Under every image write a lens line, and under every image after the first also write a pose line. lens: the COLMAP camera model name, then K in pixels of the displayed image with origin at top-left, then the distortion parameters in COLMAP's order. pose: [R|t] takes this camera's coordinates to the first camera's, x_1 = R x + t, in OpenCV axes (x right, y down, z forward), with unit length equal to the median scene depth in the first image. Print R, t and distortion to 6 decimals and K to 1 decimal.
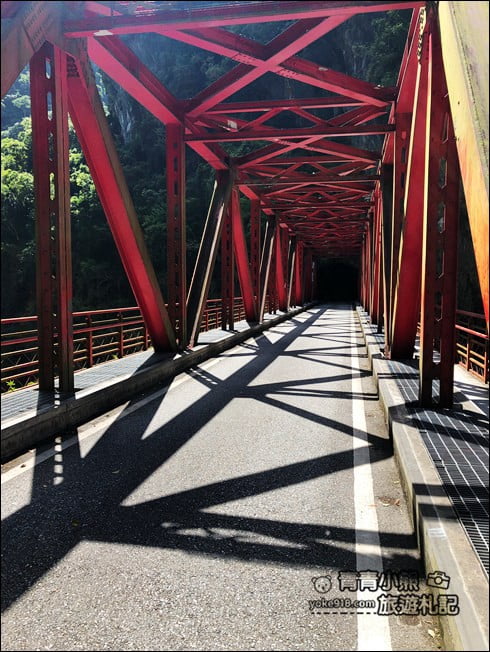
lens RADIAL K [[537.7, 0, 245.0], [0, 537.7, 326.0], [0, 0, 1]] dist [0.045702, 0.009387]
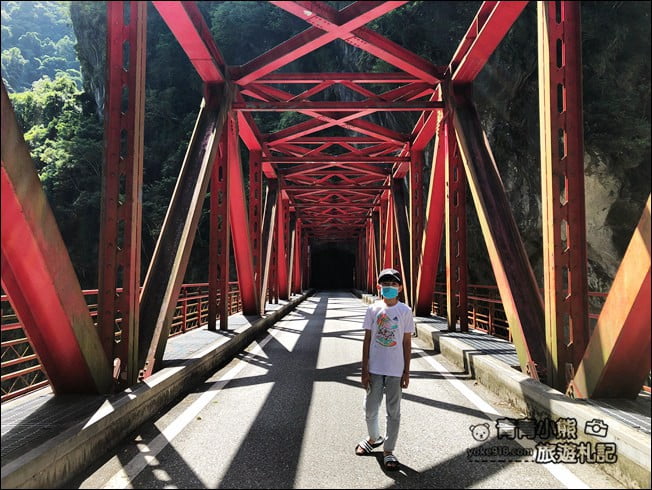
lens RADIAL K [[537.7, 0, 326.0], [0, 537.7, 245.0], [0, 0, 1]] dist [0.045702, 0.009387]
pose [[0.983701, 0.014667, 0.179212, -0.018675], [0.008483, 0.991772, -0.127734, -0.008463], [-0.179611, 0.127172, 0.975483, 0.298351]]
